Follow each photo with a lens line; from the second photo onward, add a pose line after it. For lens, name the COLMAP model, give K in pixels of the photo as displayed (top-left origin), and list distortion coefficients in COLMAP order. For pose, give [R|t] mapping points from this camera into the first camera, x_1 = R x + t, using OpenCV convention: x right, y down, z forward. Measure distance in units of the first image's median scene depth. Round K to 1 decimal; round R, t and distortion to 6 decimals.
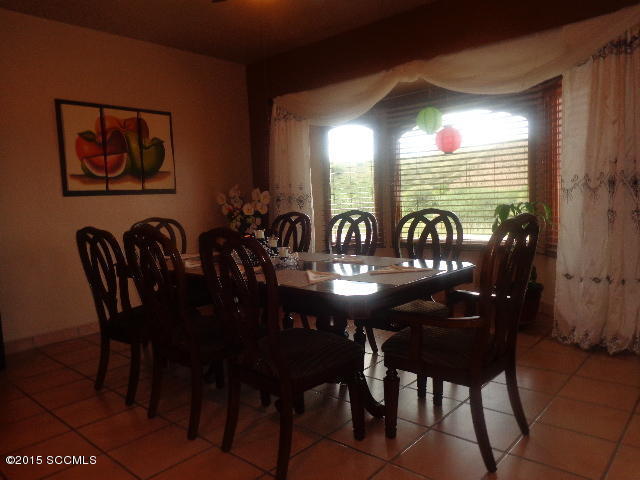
lens RADIAL K [[464.6, 0, 320.2], [0, 464.6, 241.0], [0, 0, 1]] dist [-0.002565, 0.000078]
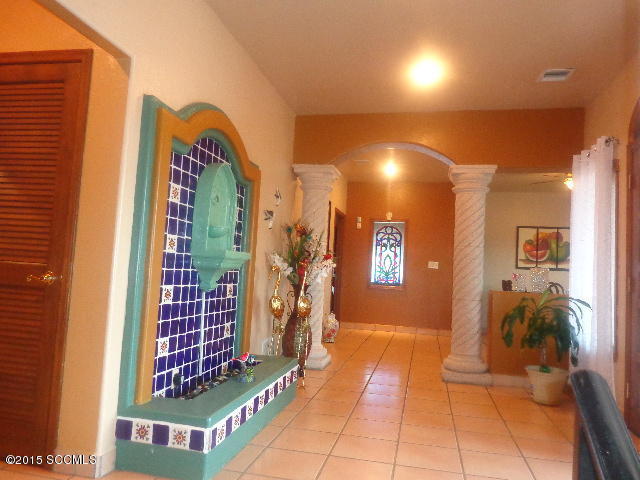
lens RADIAL K [[464.6, 0, 320.5], [0, 464.6, 240.3], [0, 0, 1]] dist [-0.002565, 0.000078]
pose [[0.485278, 0.010312, -0.874299, 0.893136], [-0.150417, 0.986008, -0.071859, 0.065608], [0.861325, 0.166381, 0.480039, -0.851804]]
